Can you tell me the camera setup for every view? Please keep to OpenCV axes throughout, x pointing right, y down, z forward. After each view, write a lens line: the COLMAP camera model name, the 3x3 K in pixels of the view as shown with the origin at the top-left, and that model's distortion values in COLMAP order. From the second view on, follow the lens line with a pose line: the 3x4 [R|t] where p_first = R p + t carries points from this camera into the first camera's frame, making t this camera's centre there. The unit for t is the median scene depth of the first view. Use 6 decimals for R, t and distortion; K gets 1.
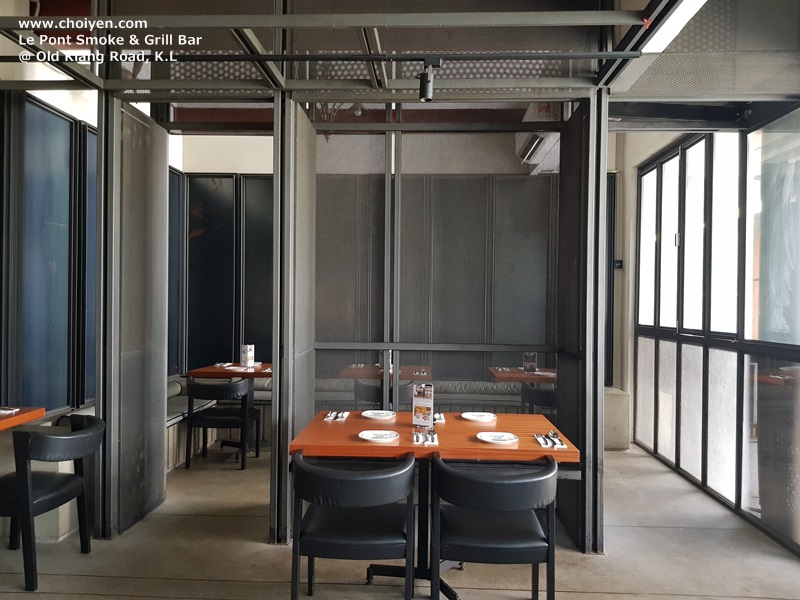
lens RADIAL K [[625.0, 0, 404.9], [0, 625.0, 300.4], [0, 0, 1]] dist [0.034597, -0.077875]
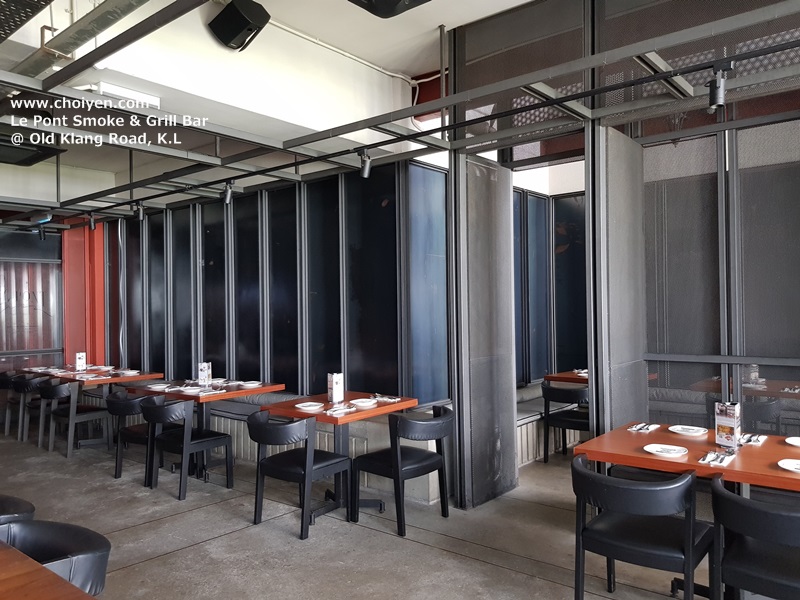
lens RADIAL K [[625.0, 0, 402.8], [0, 625.0, 296.0], [0, 0, 1]] dist [0.034597, -0.077875]
pose [[0.785167, -0.032911, -0.618408, 0.222132], [0.025969, 0.999458, -0.020218, -0.019774], [0.618739, -0.000184, 0.785597, -0.052279]]
